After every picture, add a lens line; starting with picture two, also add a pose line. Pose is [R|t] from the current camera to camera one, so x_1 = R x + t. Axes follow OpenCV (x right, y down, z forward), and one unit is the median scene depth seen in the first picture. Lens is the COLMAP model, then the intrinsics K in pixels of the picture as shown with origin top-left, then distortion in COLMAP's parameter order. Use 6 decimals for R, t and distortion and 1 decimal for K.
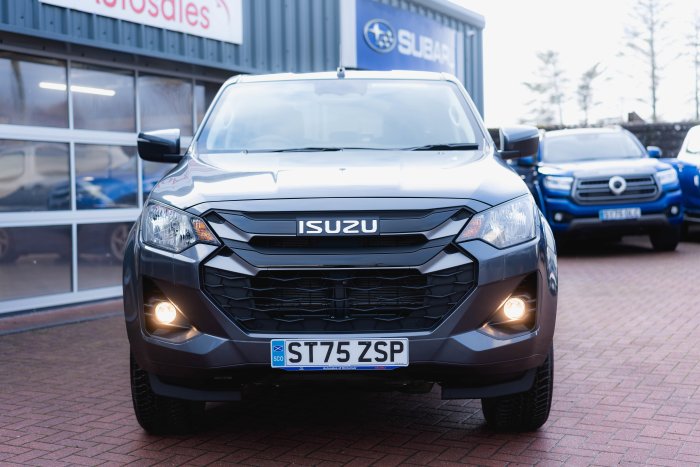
lens RADIAL K [[1092.8, 0, 350.0], [0, 1092.8, 233.5], [0, 0, 1]] dist [0.021876, -0.004376]
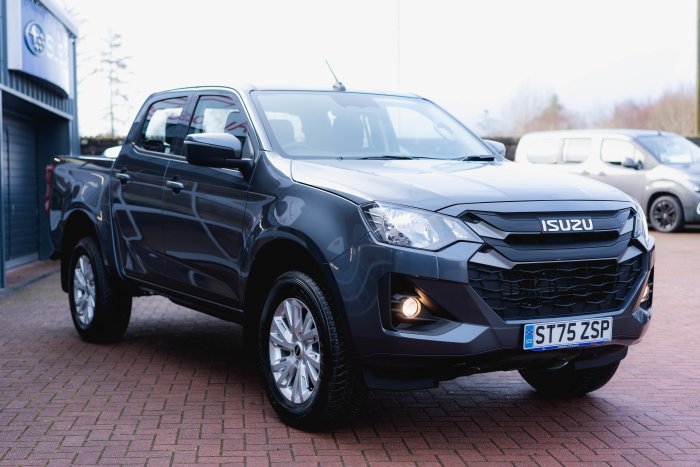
lens RADIAL K [[1092.8, 0, 350.0], [0, 1092.8, 233.5], [0, 0, 1]] dist [0.021876, -0.004376]
pose [[0.841760, -0.012351, 0.539711, -0.837172], [0.018468, 0.999812, -0.005925, 0.005448], [-0.539536, 0.014955, 0.841830, 0.139069]]
